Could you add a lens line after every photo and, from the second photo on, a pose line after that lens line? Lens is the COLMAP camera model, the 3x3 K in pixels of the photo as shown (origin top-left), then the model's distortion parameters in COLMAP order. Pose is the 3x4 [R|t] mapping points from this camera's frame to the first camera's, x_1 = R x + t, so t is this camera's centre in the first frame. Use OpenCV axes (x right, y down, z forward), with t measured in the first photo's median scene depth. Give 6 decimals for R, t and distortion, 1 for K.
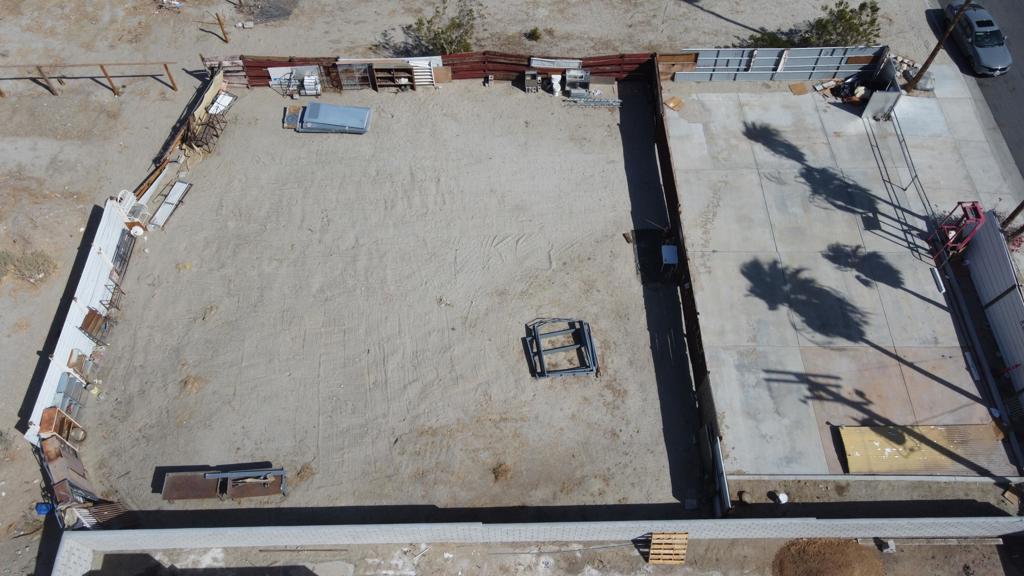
lens RADIAL K [[813.4, 0, 512.0], [0, 813.4, 288.0], [0, 0, 1]] dist [-0.106956, 0.363511]
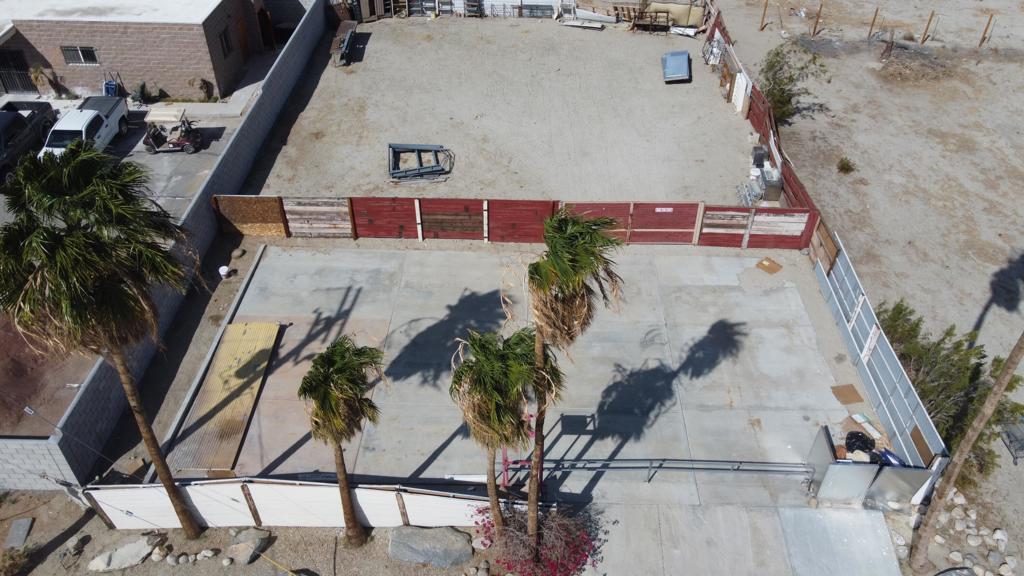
lens RADIAL K [[782.6, 0, 512.0], [0, 782.6, 288.0], [0, 0, 1]] dist [0.001545, 0.025418]
pose [[-0.045971, 0.633085, -0.772716, 0.924019], [-0.851369, 0.379808, 0.361825, -0.330797], [0.522549, 0.674500, 0.521529, 0.599358]]
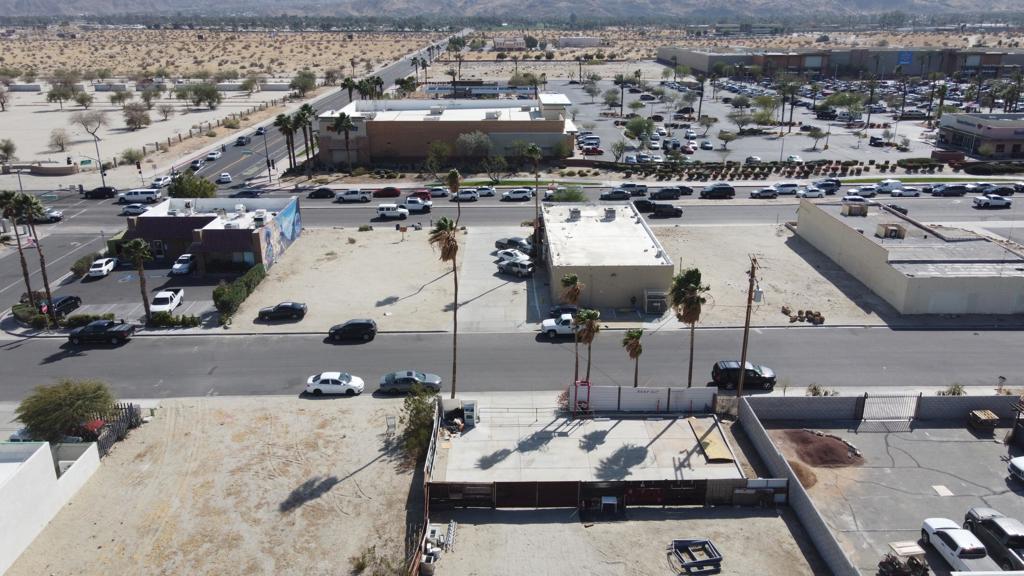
lens RADIAL K [[782.6, 0, 512.0], [0, 782.6, 288.0], [0, 0, 1]] dist [0.001545, 0.025418]
pose [[0.006499, -0.330895, 0.943645, -1.016174], [0.849607, 0.499503, 0.169303, -0.620892], [-0.527376, 0.800628, 0.284378, 0.388495]]
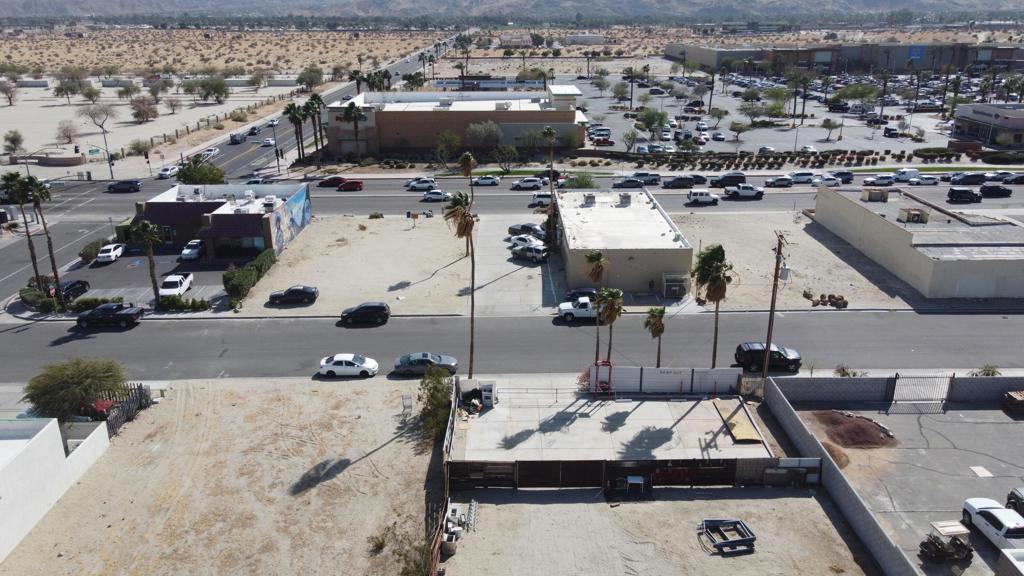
lens RADIAL K [[782.6, 0, 512.0], [0, 782.6, 288.0], [0, 0, 1]] dist [0.001545, 0.025418]
pose [[0.012967, -0.330786, 0.943617, -0.987189], [0.850712, 0.499577, 0.163437, -0.613727], [-0.525472, 0.800627, 0.287881, 0.457345]]
